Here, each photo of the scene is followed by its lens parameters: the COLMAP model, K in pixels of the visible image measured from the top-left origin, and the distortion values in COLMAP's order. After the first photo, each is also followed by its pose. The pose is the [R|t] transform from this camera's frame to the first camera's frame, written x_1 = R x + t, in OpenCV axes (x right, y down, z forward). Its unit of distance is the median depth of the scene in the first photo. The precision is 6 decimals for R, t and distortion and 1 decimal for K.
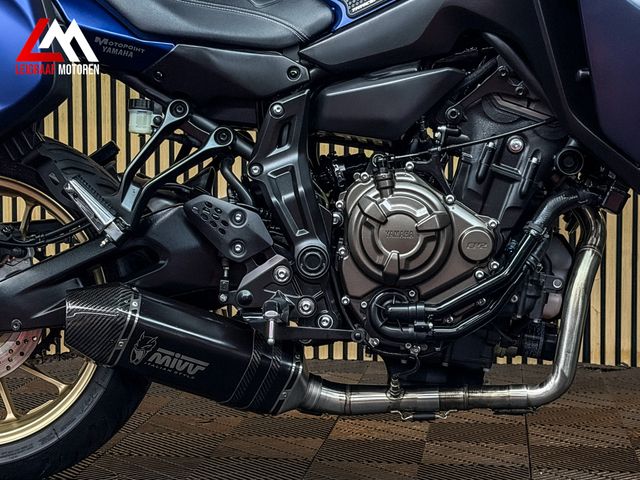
lens RADIAL K [[1424.0, 0, 318.8], [0, 1424.0, 240.6], [0, 0, 1]] dist [0.134919, 0.000000]
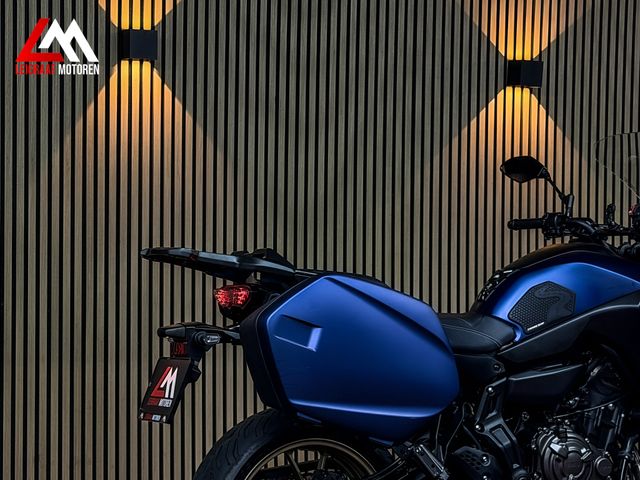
lens RADIAL K [[1424.0, 0, 312.9], [0, 1424.0, 240.7], [0, 0, 1]] dist [0.134919, 0.000000]
pose [[0.851023, 0.009544, 0.525042, -1.084626], [0.033123, 0.996868, -0.071810, -0.154159], [-0.524083, 0.078503, 0.848041, -0.305913]]
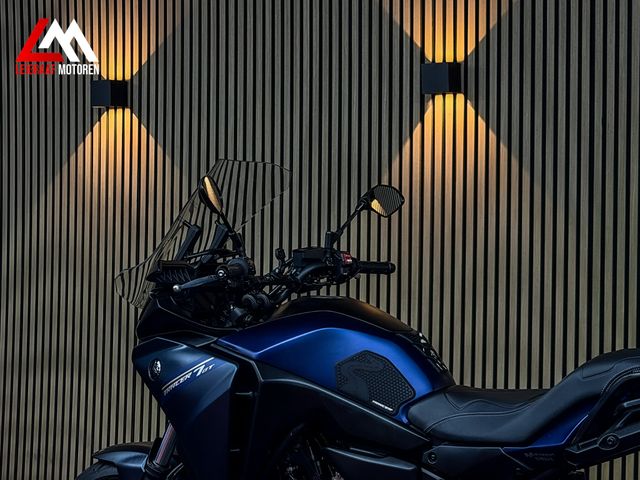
lens RADIAL K [[1424.0, 0, 316.7], [0, 1424.0, 251.6], [0, 0, 1]] dist [0.134919, 0.000000]
pose [[0.914515, 0.021485, -0.403981, 0.510763], [-0.047095, 0.997453, -0.053563, -0.239657], [0.401802, 0.068010, 0.913198, -0.323422]]
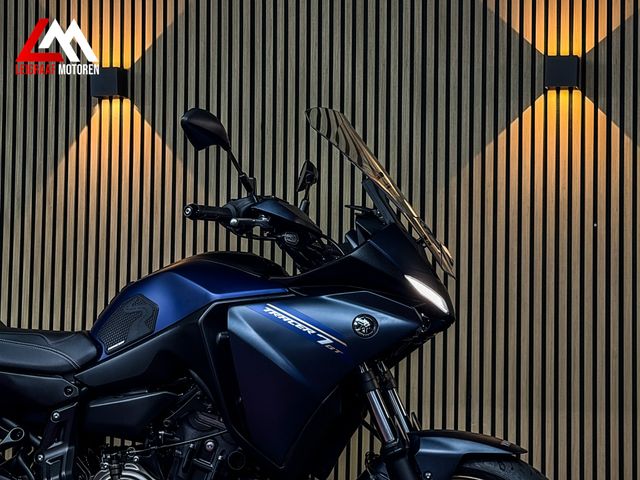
lens RADIAL K [[1424.0, 0, 316.8], [0, 1424.0, 245.0], [0, 0, 1]] dist [0.134919, 0.000000]
pose [[0.991703, 0.011095, -0.128069, 0.424045], [-0.029639, 0.989160, -0.143817, -0.063114], [0.125085, 0.146420, 0.981282, -0.425346]]
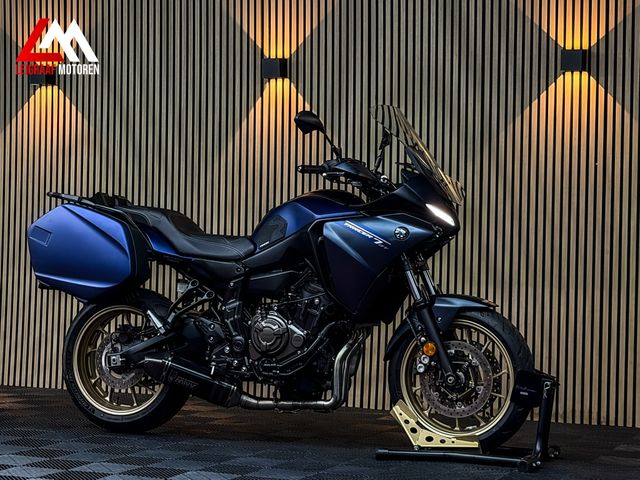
lens RADIAL K [[1424.0, 0, 317.4], [0, 1424.0, 236.5], [0, 0, 1]] dist [0.134919, 0.000000]
pose [[0.960448, 0.019863, -0.277750, 0.827327], [-0.042573, 0.996200, -0.075975, 0.008745], [0.275185, 0.084794, 0.957644, -1.399514]]
